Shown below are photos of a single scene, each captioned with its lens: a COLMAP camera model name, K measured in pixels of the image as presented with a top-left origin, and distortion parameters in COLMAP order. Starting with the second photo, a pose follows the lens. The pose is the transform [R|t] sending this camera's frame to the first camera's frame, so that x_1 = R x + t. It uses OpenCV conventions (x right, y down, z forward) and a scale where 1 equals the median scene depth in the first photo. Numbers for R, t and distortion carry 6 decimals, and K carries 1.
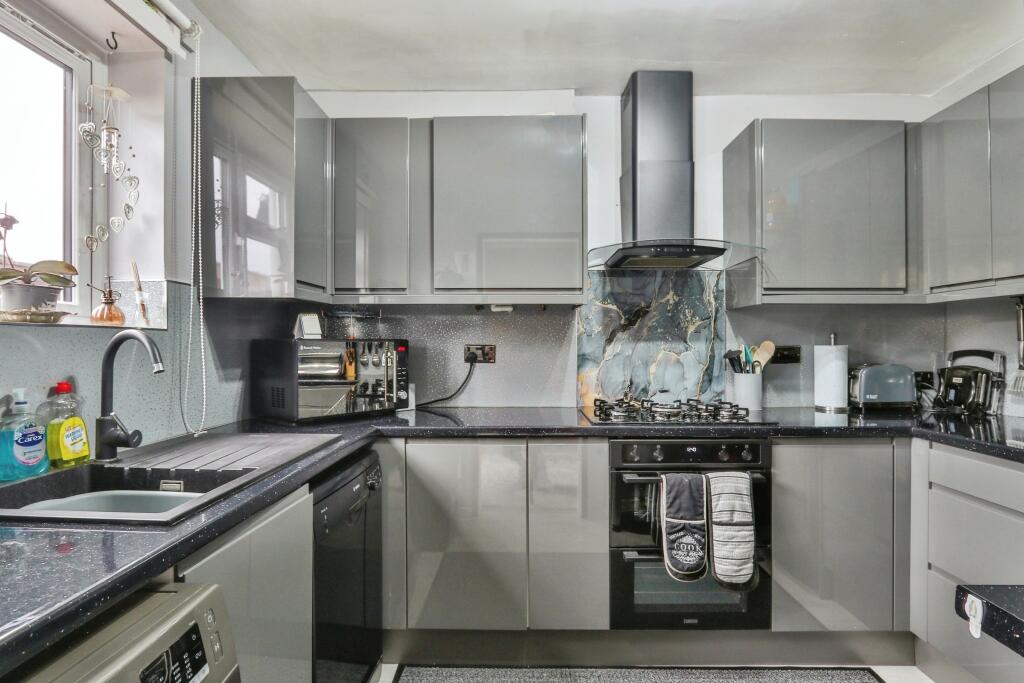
lens RADIAL K [[544.8, 0, 515.9], [0, 544.8, 339.2], [0, 0, 1]] dist [-0.004506, -0.000184]
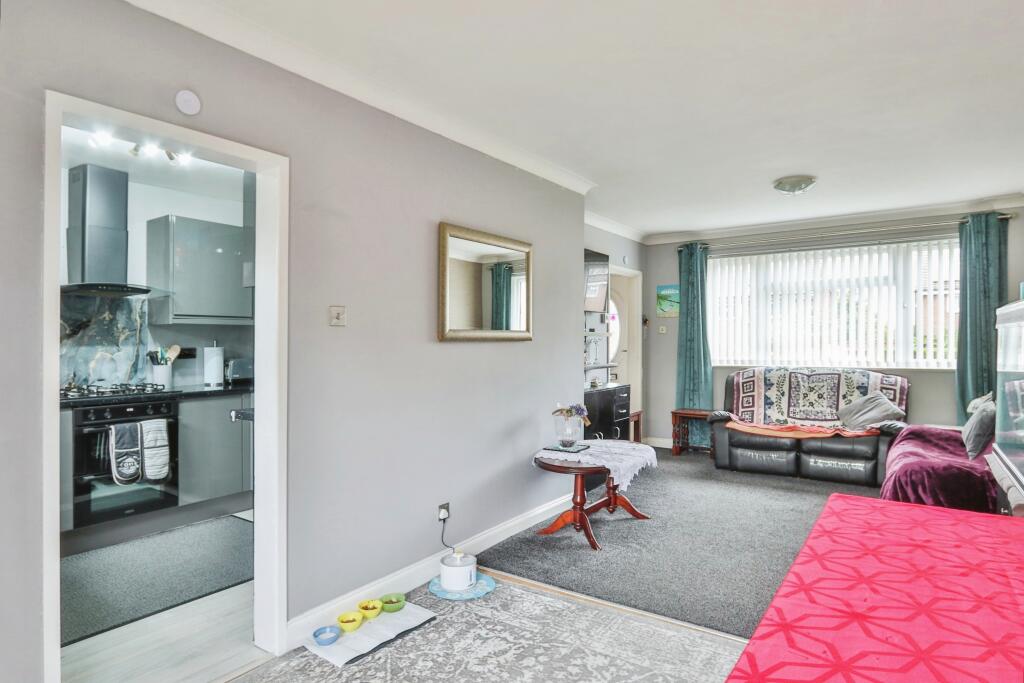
lens RADIAL K [[569.1, 0, 517.6], [0, 569.1, 337.2], [0, 0, 1]] dist [-0.020182, -0.002153]
pose [[0.551662, 0.004951, 0.834053, -0.393784], [-0.001886, 0.999987, -0.004688, -0.014664], [-0.834066, 0.001013, 0.551664, -0.809177]]
